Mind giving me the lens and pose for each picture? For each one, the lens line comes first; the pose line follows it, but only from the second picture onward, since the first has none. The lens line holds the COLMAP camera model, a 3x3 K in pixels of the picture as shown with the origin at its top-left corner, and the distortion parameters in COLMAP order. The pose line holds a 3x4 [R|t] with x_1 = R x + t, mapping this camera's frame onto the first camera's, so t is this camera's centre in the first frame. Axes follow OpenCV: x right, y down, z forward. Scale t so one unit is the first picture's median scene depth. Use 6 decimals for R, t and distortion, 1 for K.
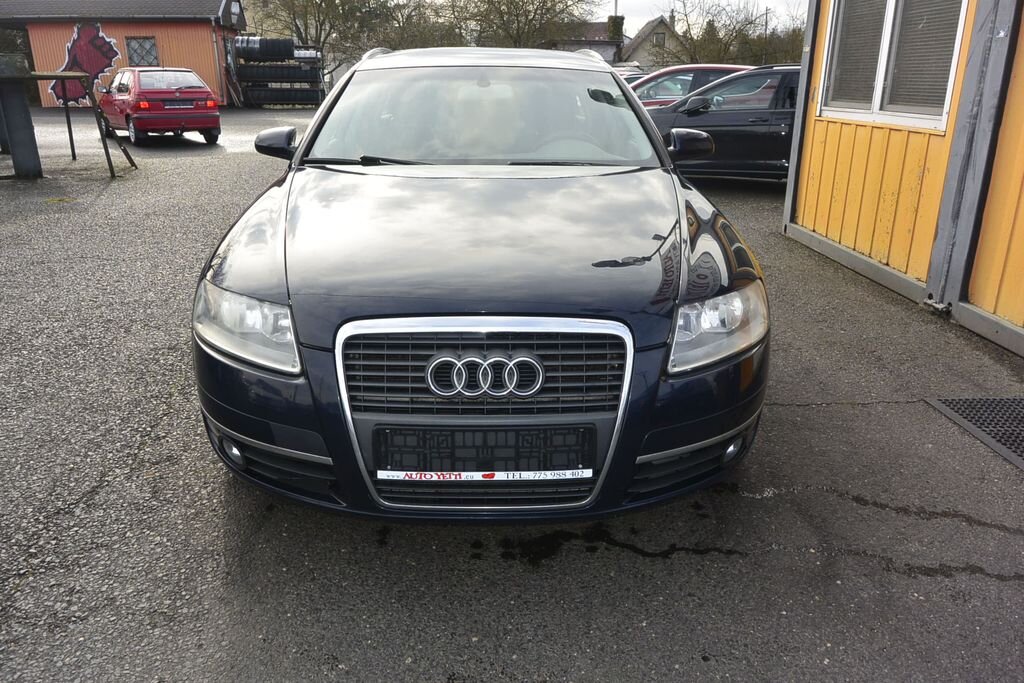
lens RADIAL K [[781.5, 0, 507.0], [0, 781.5, 342.2], [0, 0, 1]] dist [-0.005942, 0.013097]
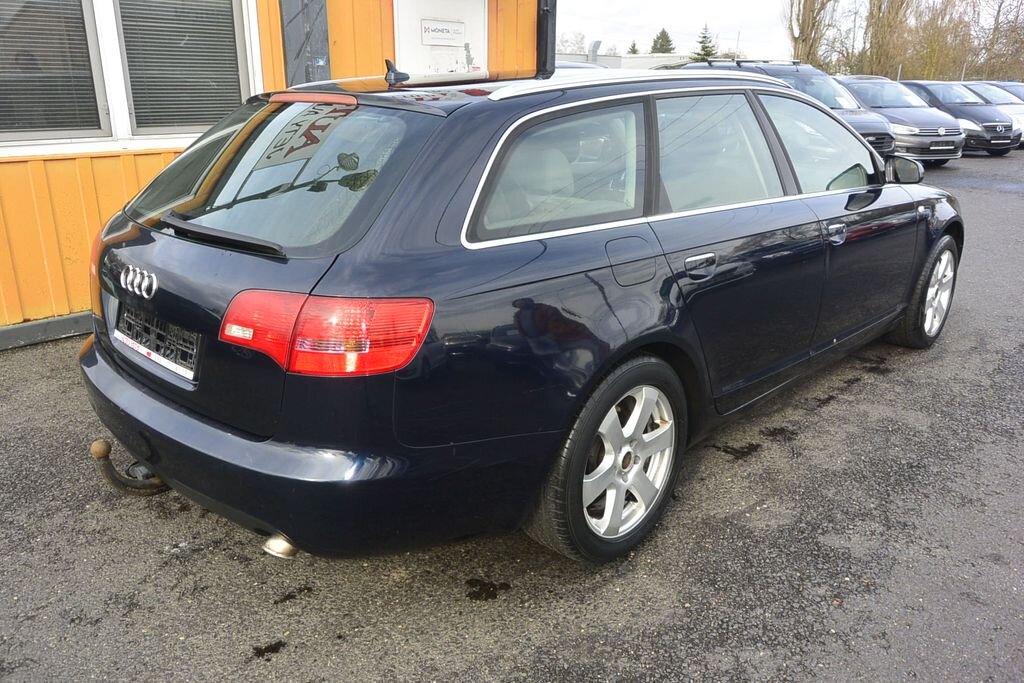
lens RADIAL K [[781.5, 0, 507.9], [0, 781.5, 335.2], [0, 0, 1]] dist [-0.005942, 0.013097]
pose [[-0.695381, -0.228724, 0.681271, -1.009608], [0.223504, 0.832152, 0.507512, -1.051750], [-0.683002, 0.505181, -0.527542, 2.954472]]
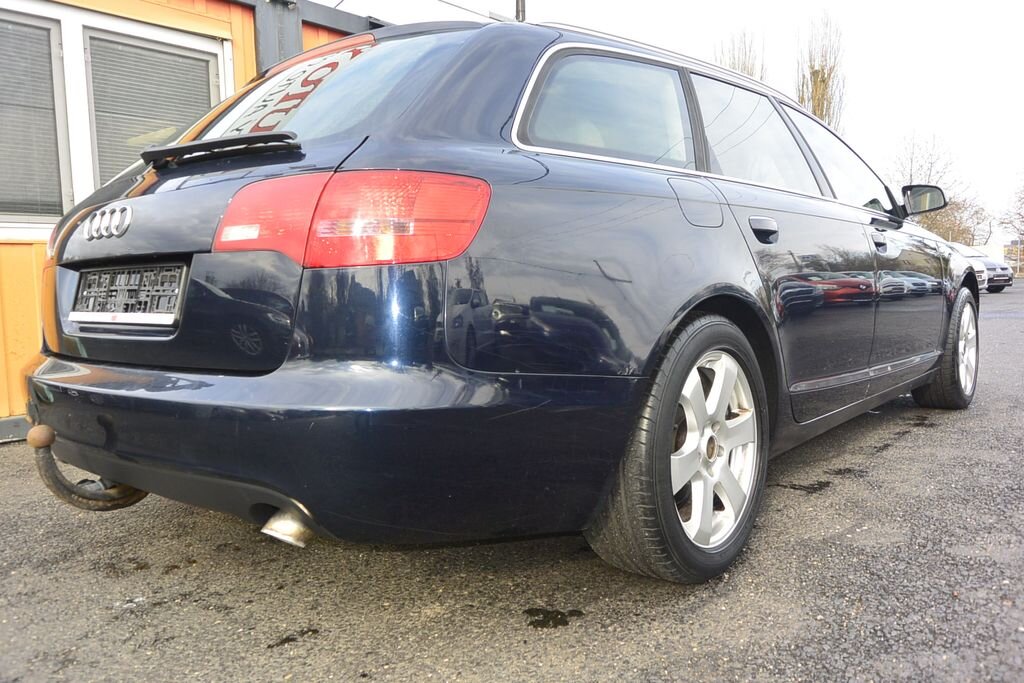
lens RADIAL K [[781.5, 0, 506.6], [0, 781.5, 340.8], [0, 0, 1]] dist [-0.005942, 0.013097]
pose [[-0.736694, -0.037430, 0.675190, -0.853626], [0.242632, 0.917352, 0.315588, -0.779887], [-0.631199, 0.396314, -0.666726, 3.031961]]
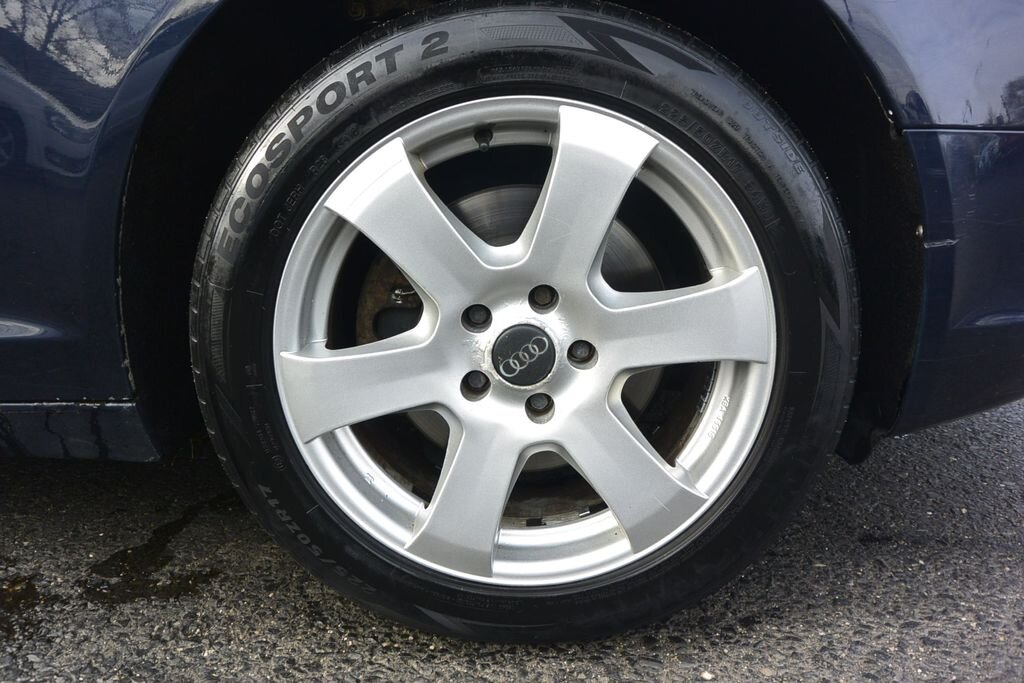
lens RADIAL K [[781.5, 0, 508.5], [0, 781.5, 340.1], [0, 0, 1]] dist [-0.005942, 0.013097]
pose [[0.049634, -0.238195, 0.969948, -0.741853], [0.334753, 0.918941, 0.208539, -0.037810], [-0.940998, 0.314342, 0.125347, 1.188173]]
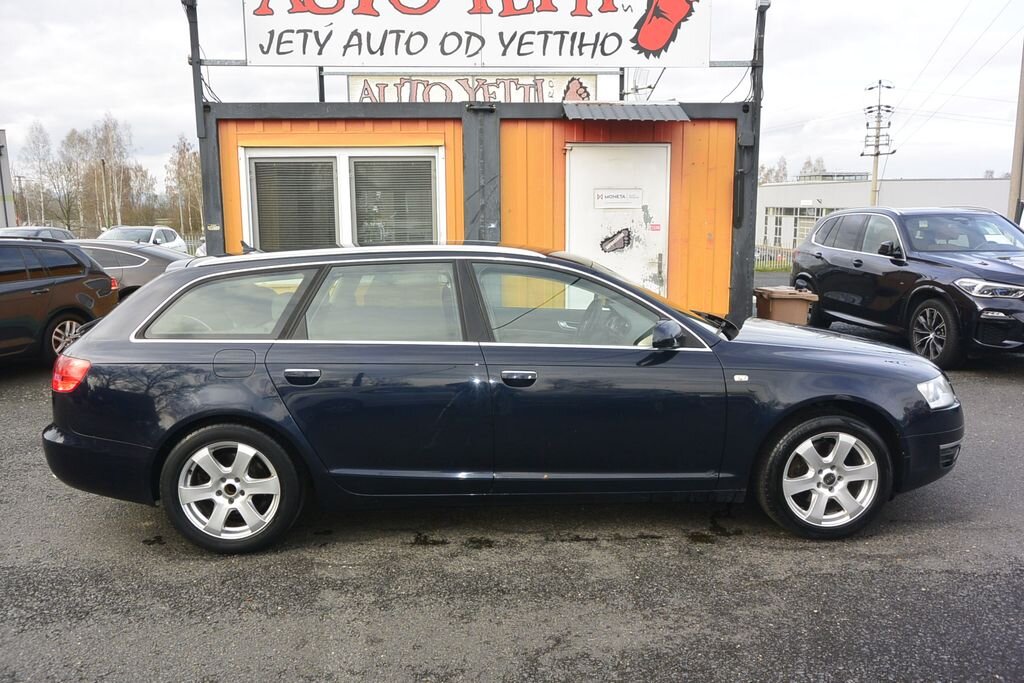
lens RADIAL K [[781.5, 0, 507.0], [0, 781.5, 343.2], [0, 0, 1]] dist [-0.005942, 0.013097]
pose [[-0.012056, -0.157363, 0.987467, -1.992701], [0.330766, 0.931317, 0.152453, -0.700817], [-0.943636, 0.328459, 0.040822, 1.702143]]
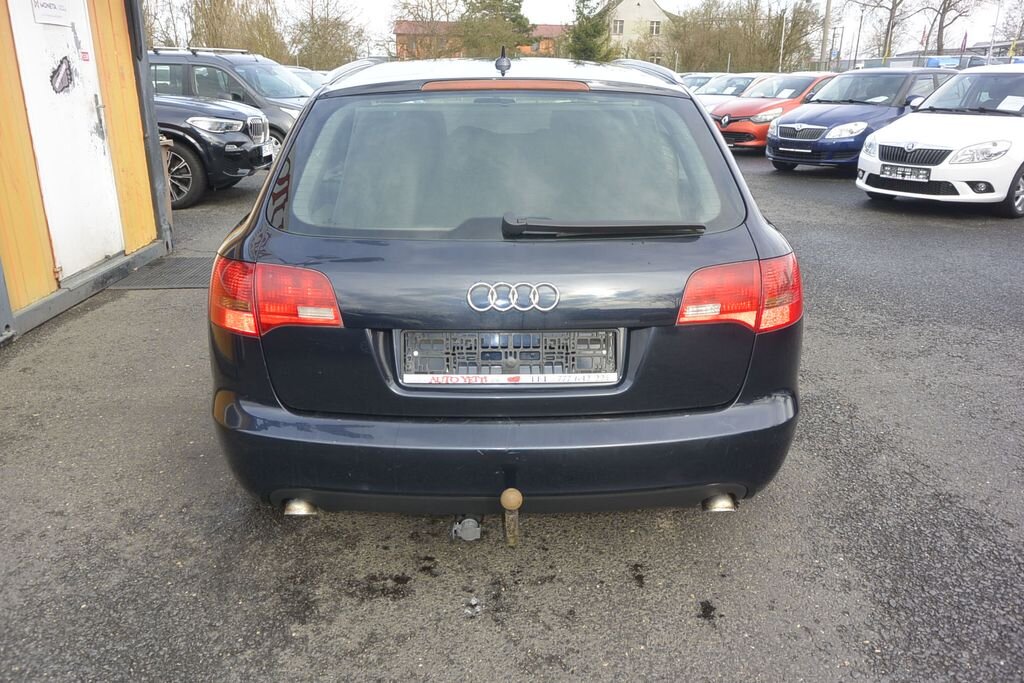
lens RADIAL K [[781.5, 0, 504.1], [0, 781.5, 341.3], [0, 0, 1]] dist [-0.005942, 0.013097]
pose [[-0.999951, -0.008444, 0.005250, -0.080153], [-0.003497, 0.792905, 0.609335, -1.183770], [-0.009308, 0.609286, -0.792896, 3.386991]]
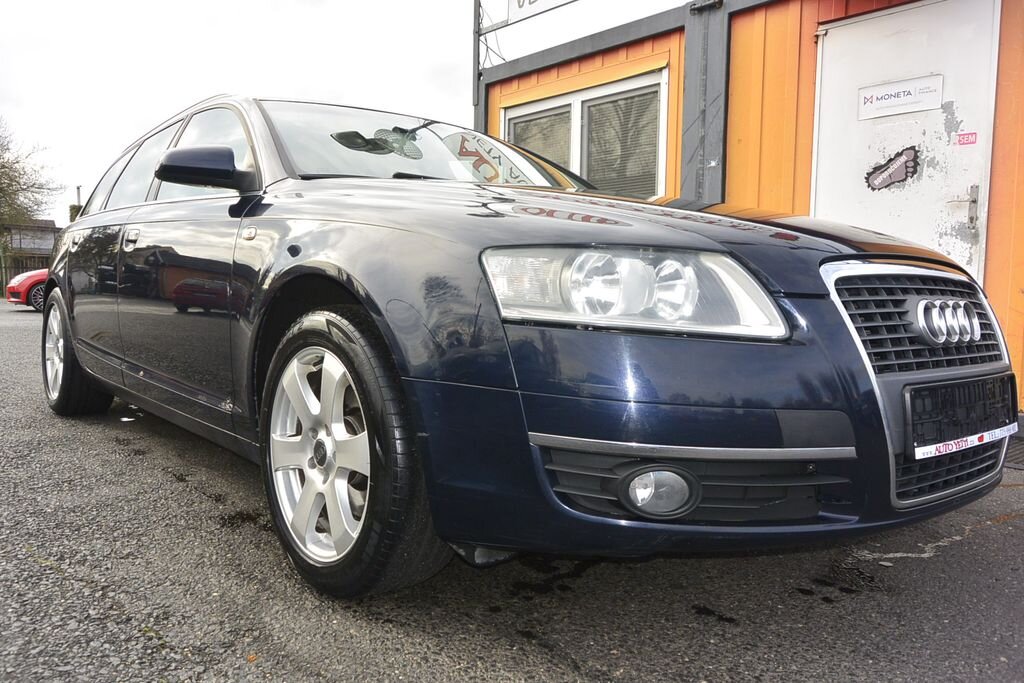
lens RADIAL K [[781.5, 0, 505.8], [0, 781.5, 346.2], [0, 0, 1]] dist [-0.005942, 0.013097]
pose [[0.785737, -0.035071, 0.617566, -0.748711], [0.184450, 0.966255, -0.179805, 0.106838], [-0.590420, 0.255189, 0.765691, 0.514880]]
